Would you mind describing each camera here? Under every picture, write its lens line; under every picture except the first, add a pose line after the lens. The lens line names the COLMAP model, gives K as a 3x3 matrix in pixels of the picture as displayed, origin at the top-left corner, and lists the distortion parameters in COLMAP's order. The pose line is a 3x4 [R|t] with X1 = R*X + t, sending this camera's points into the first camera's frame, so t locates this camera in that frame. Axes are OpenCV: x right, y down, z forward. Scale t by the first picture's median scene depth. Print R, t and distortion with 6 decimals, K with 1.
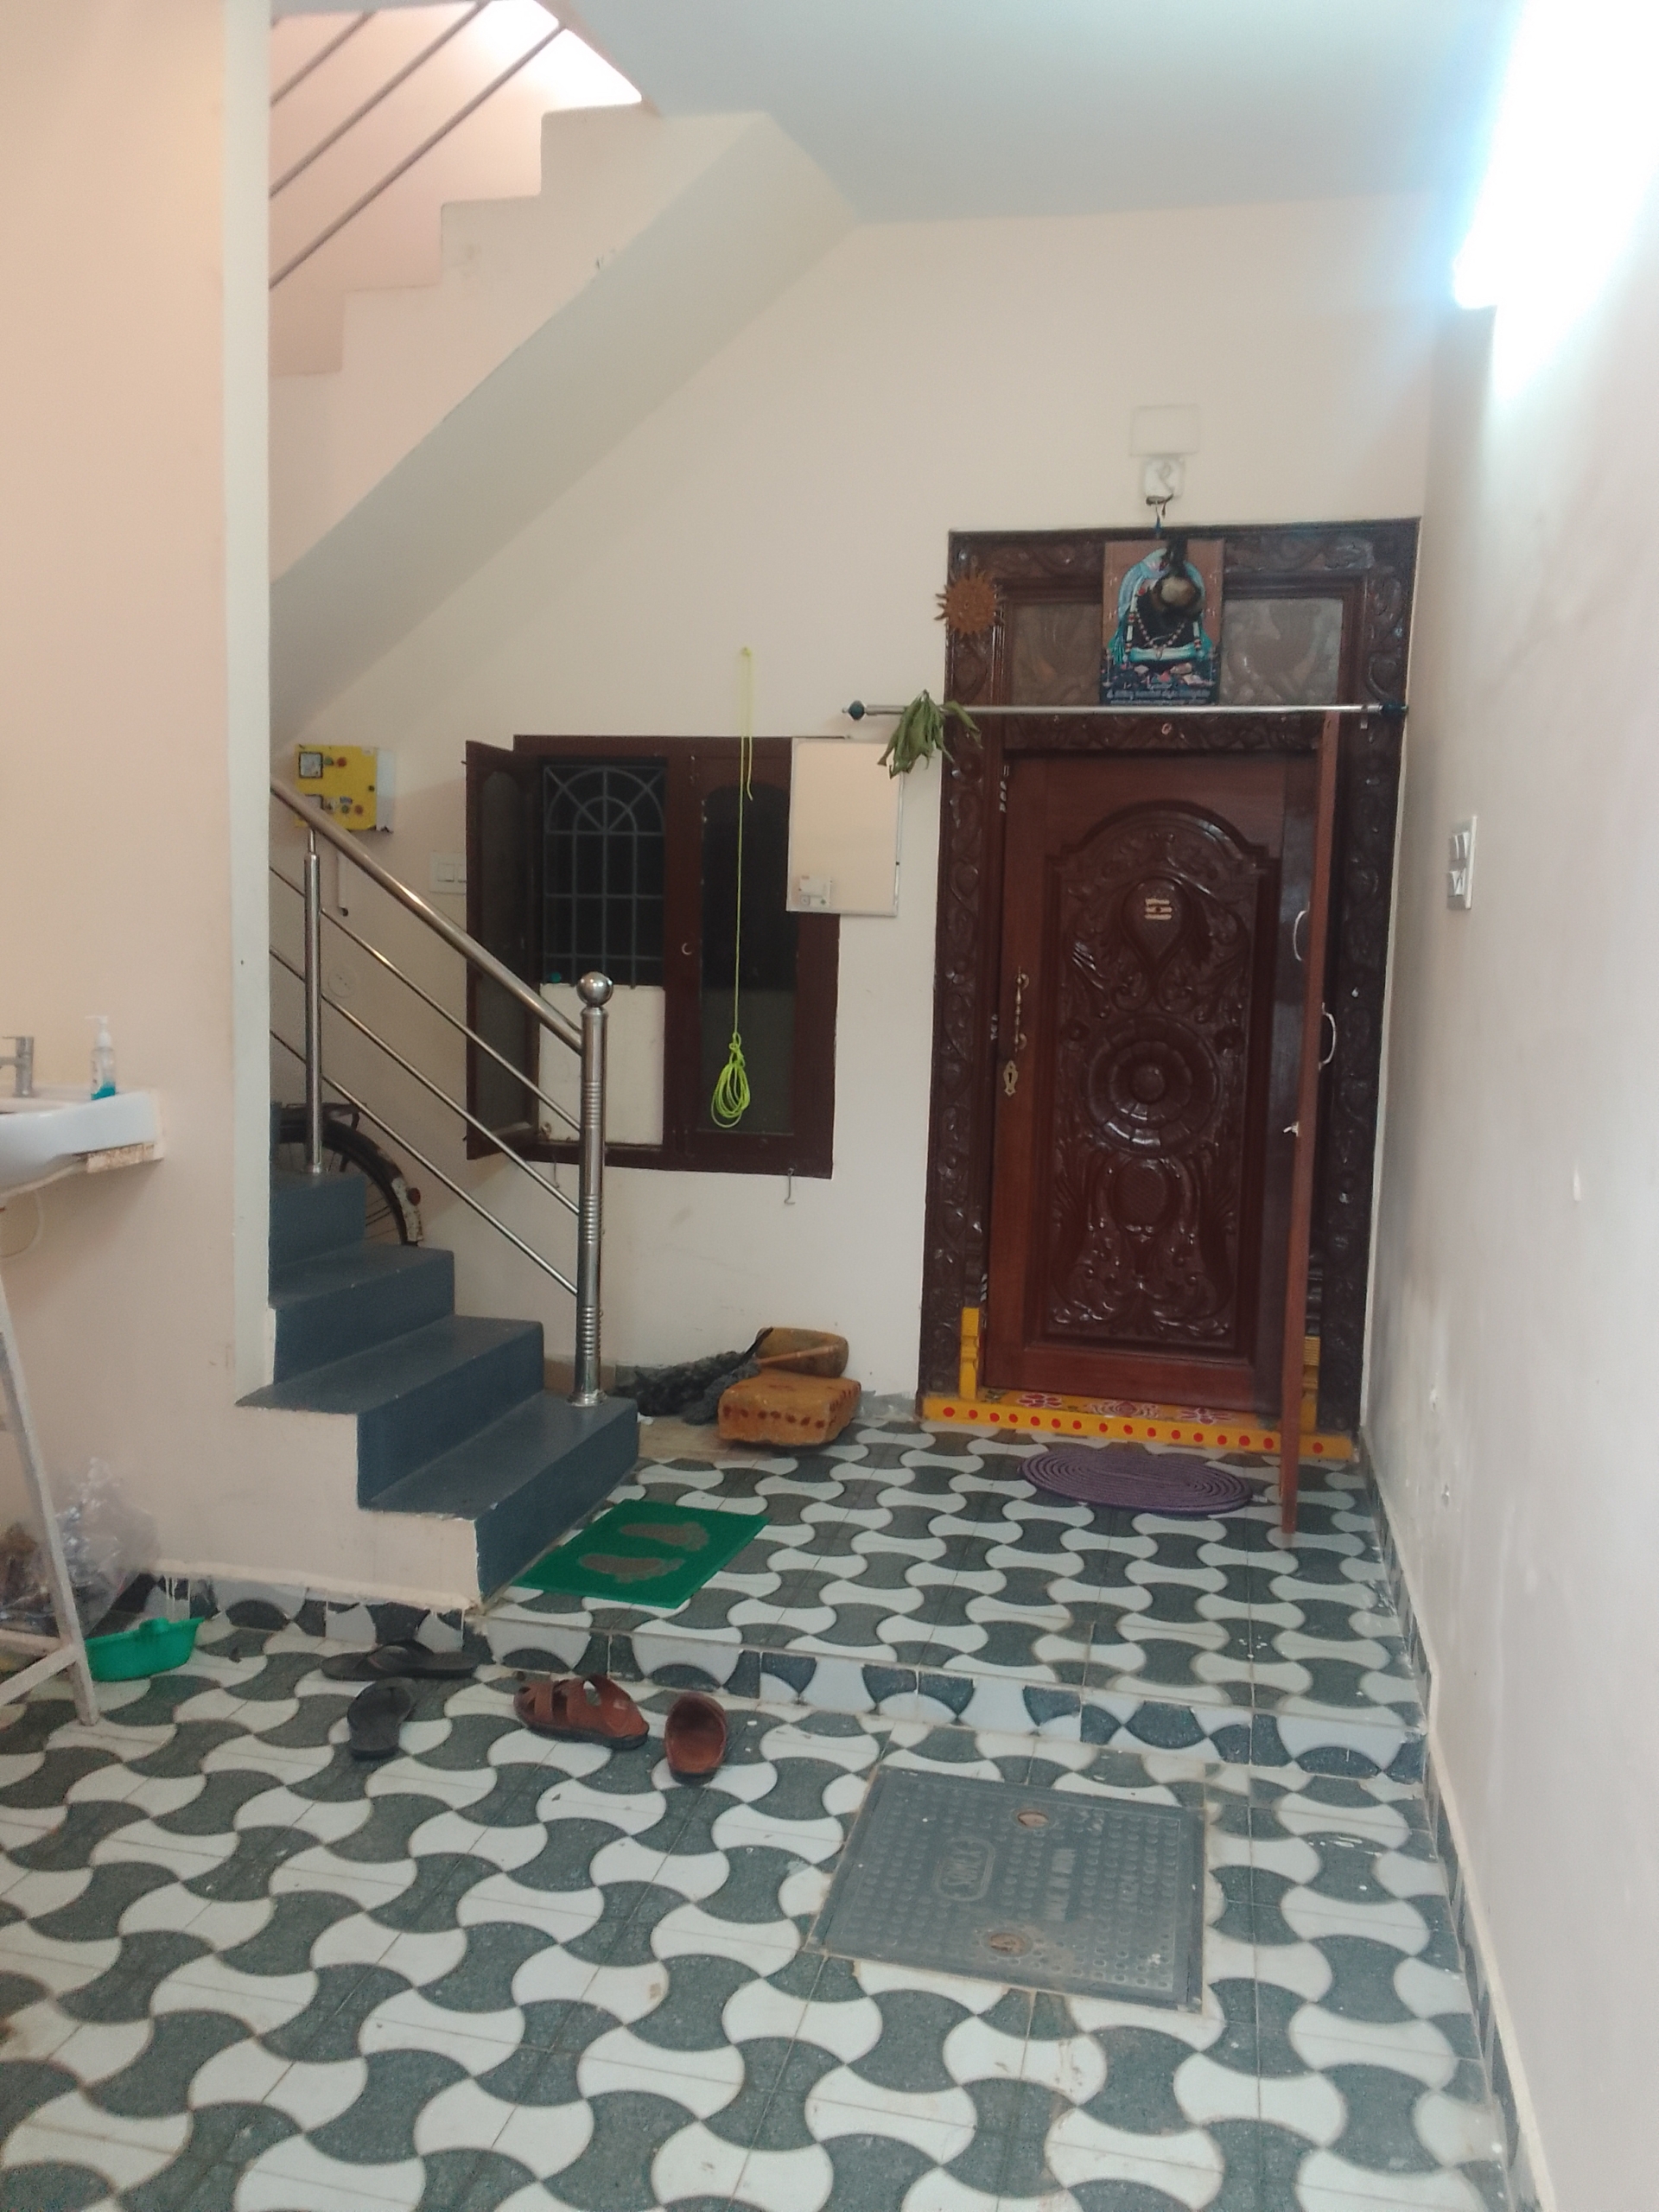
lens RADIAL K [[1785.4, 0, 829.5], [0, 1785.4, 1106.0], [0, 0, 1]] dist [0.142048, -0.280754]
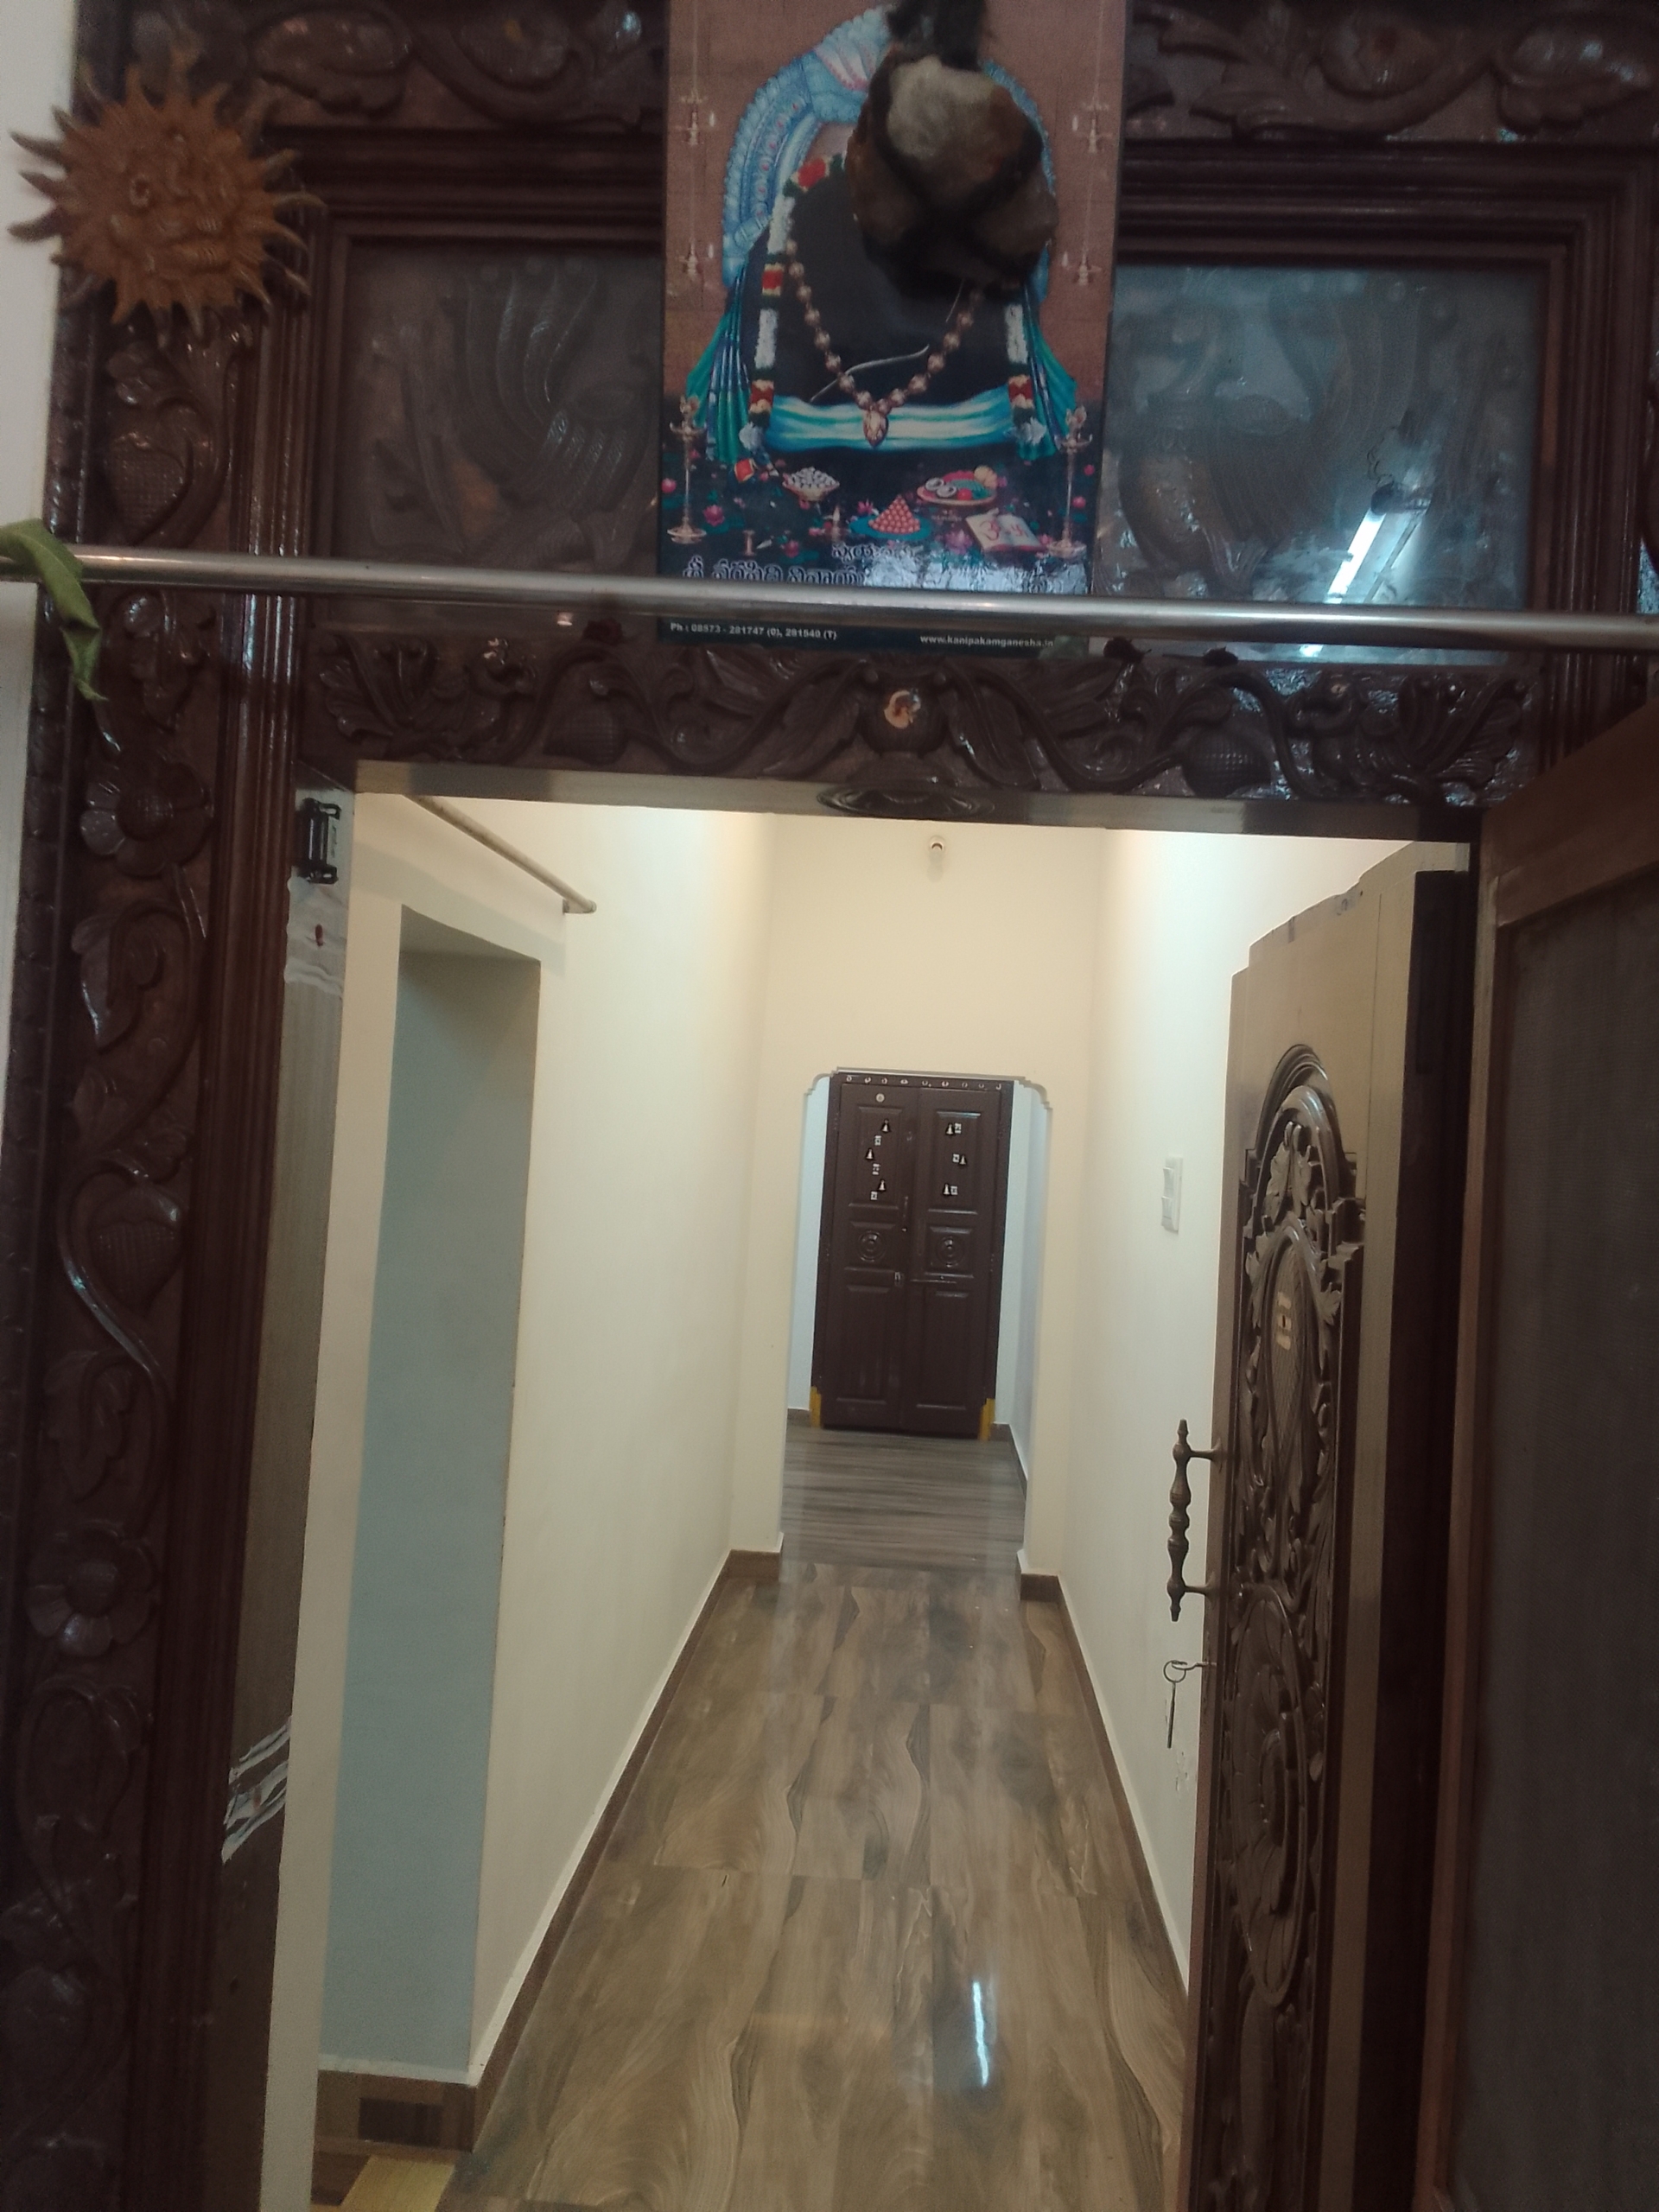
lens RADIAL K [[1785.4, 0, 829.5], [0, 1785.4, 1106.0], [0, 0, 1]] dist [0.142048, -0.280754]
pose [[0.989152, 0.034743, 0.142729, 0.141353], [-0.018118, 0.993065, -0.116164, -0.121217], [-0.145775, 0.112318, 0.982921, 0.751820]]
